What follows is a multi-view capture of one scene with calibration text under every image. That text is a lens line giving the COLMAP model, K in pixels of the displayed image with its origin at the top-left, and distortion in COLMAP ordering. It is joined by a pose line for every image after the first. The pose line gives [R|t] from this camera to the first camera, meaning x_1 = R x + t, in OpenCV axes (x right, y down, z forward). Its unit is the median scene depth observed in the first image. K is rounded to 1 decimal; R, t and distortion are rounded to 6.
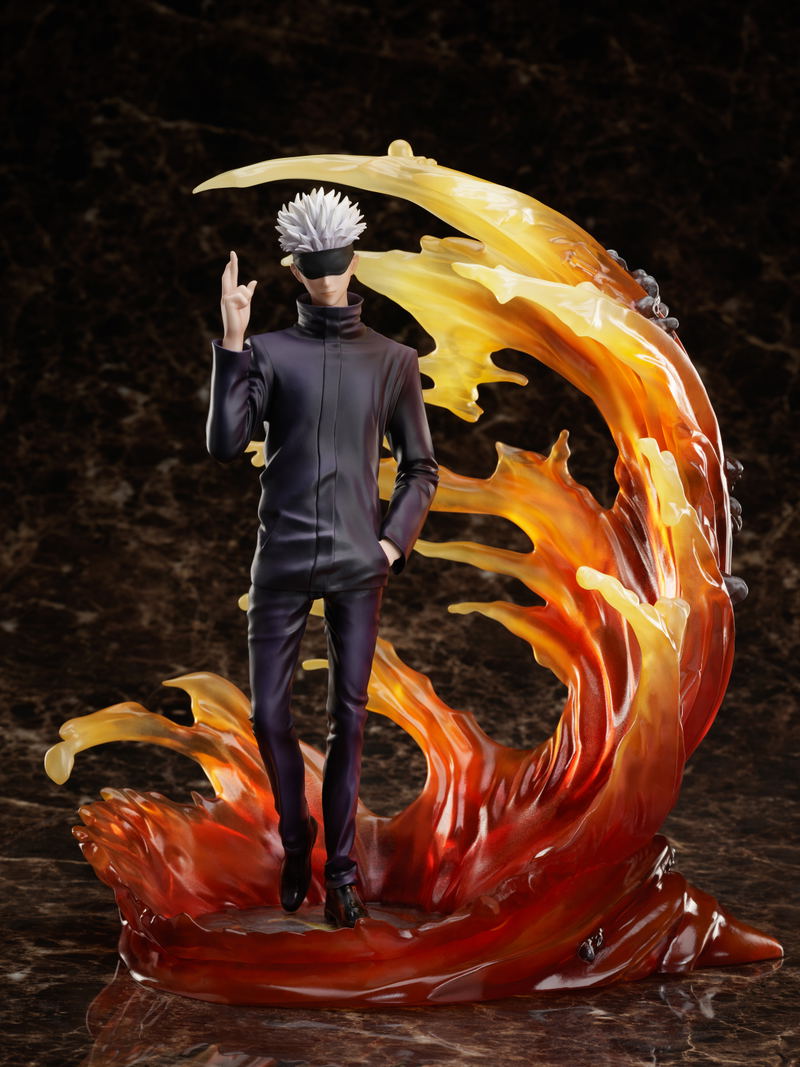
lens RADIAL K [[2842.3, 0, 402.7], [0, 2842.3, 531.7], [0, 0, 1]] dist [-0.010773, 0.000000]
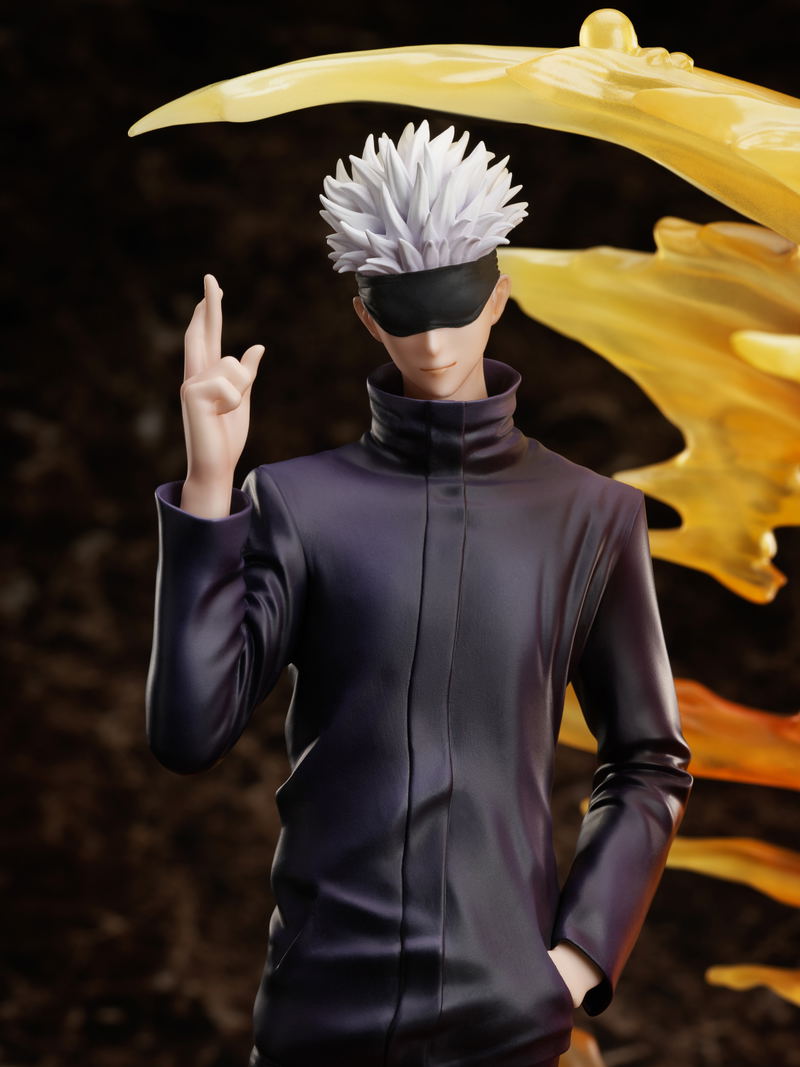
lens RADIAL K [[2842.3, 0, 398.7], [0, 2842.3, 534.9], [0, 0, 1]] dist [-0.010773, 0.000000]
pose [[0.999771, -0.000973, 0.021400, -0.030223], [0.000101, 0.999170, 0.040724, -0.053868], [-0.021421, -0.040712, 0.998941, 0.395649]]
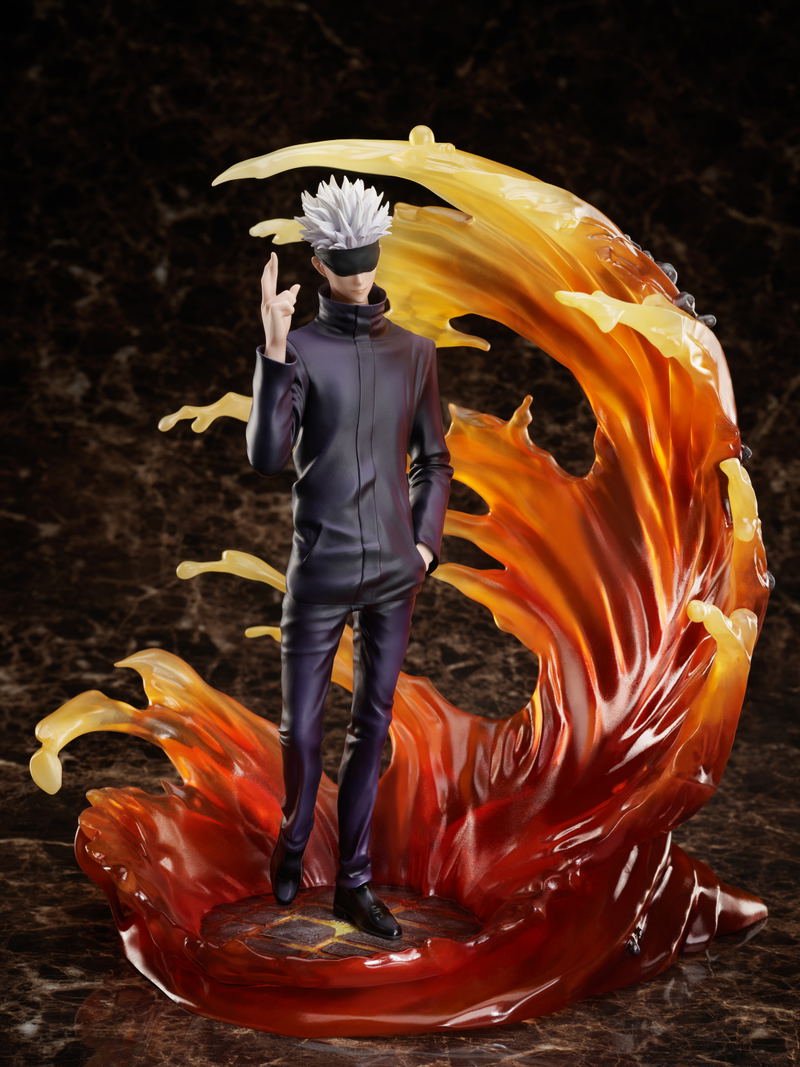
lens RADIAL K [[2842.3, 0, 406.7], [0, 2842.3, 518.2], [0, 0, 1]] dist [-0.010773, 0.000000]
pose [[0.998882, -0.006252, 0.046860, -0.035237], [0.000893, 0.993534, 0.113530, -0.080813], [-0.047267, -0.113361, 0.992429, 0.046085]]
